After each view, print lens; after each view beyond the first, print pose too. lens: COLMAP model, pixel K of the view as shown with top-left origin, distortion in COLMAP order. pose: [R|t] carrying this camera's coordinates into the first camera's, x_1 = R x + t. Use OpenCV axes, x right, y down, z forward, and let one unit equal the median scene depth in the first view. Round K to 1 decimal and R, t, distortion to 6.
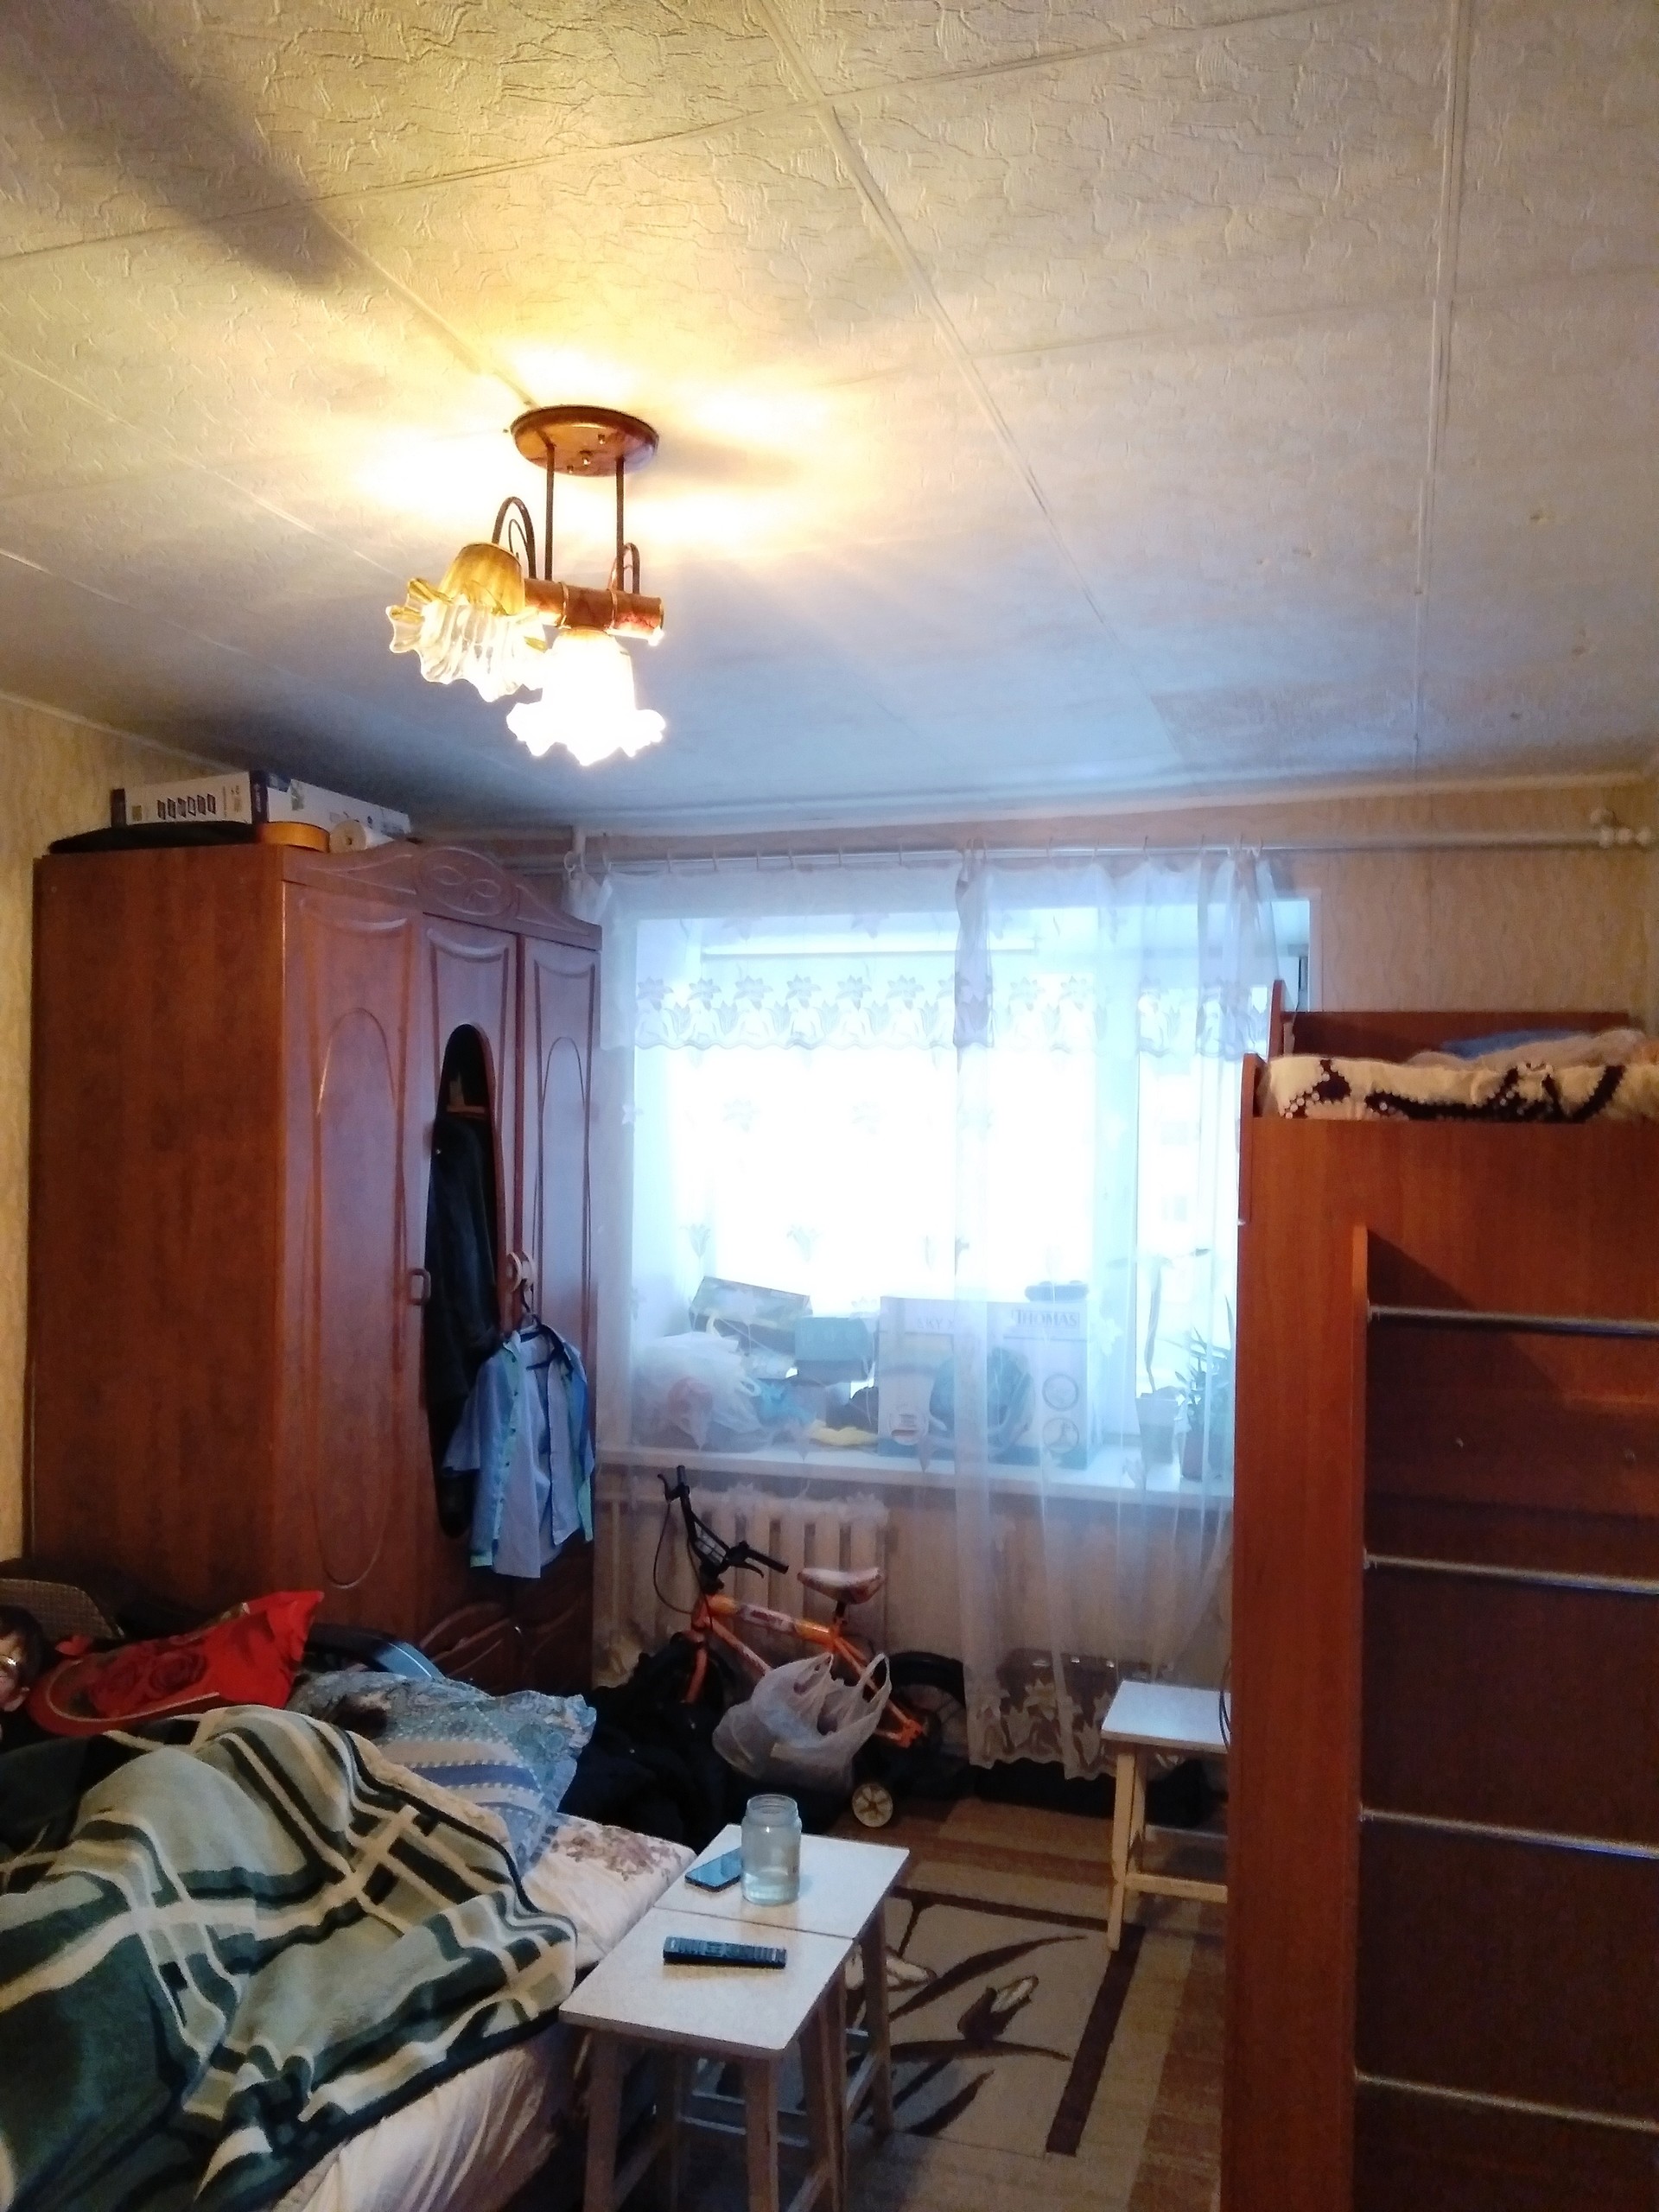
lens RADIAL K [[1700.6, 0, 821.9], [0, 1700.6, 1118.3], [0, 0, 1]] dist [0.130783, -0.203026]
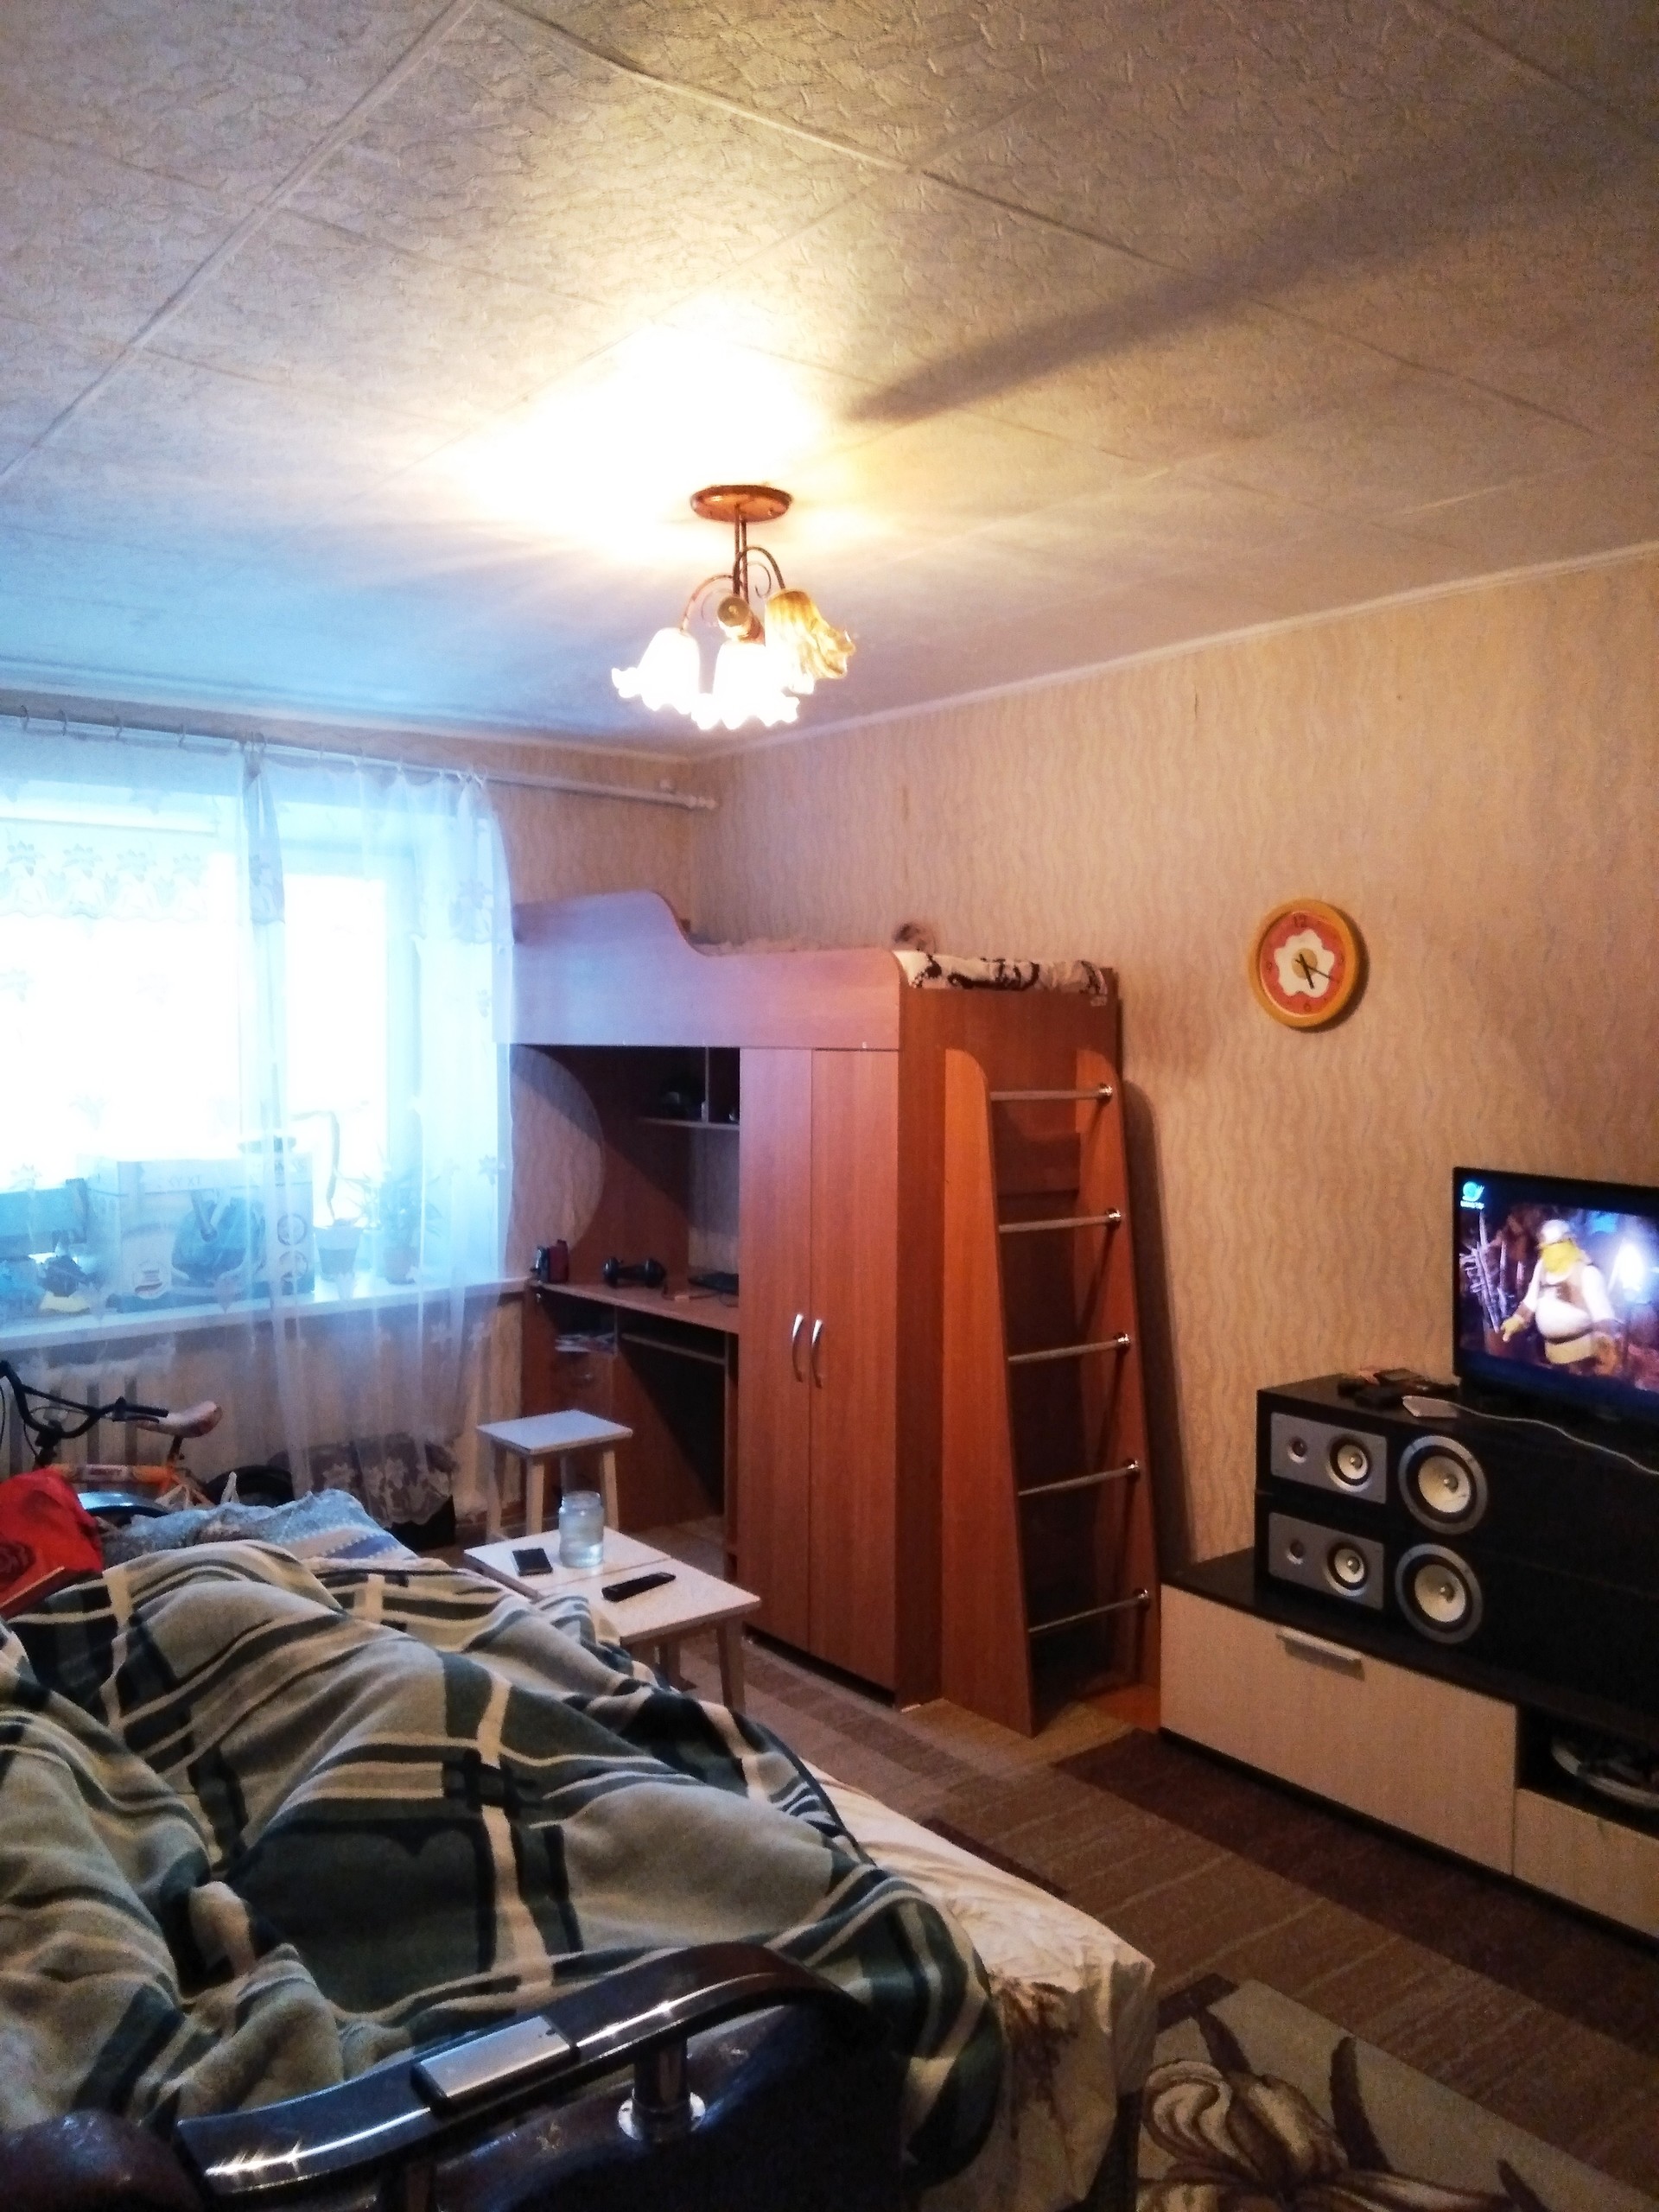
lens RADIAL K [[1700.6, 0, 821.9], [0, 1700.6, 1118.3], [0, 0, 1]] dist [0.130783, -0.203026]
pose [[0.555940, -0.059549, 0.829087, -0.643091], [0.000997, 0.997478, 0.070974, 0.004705], [-0.831222, -0.038631, 0.554597, 0.071844]]
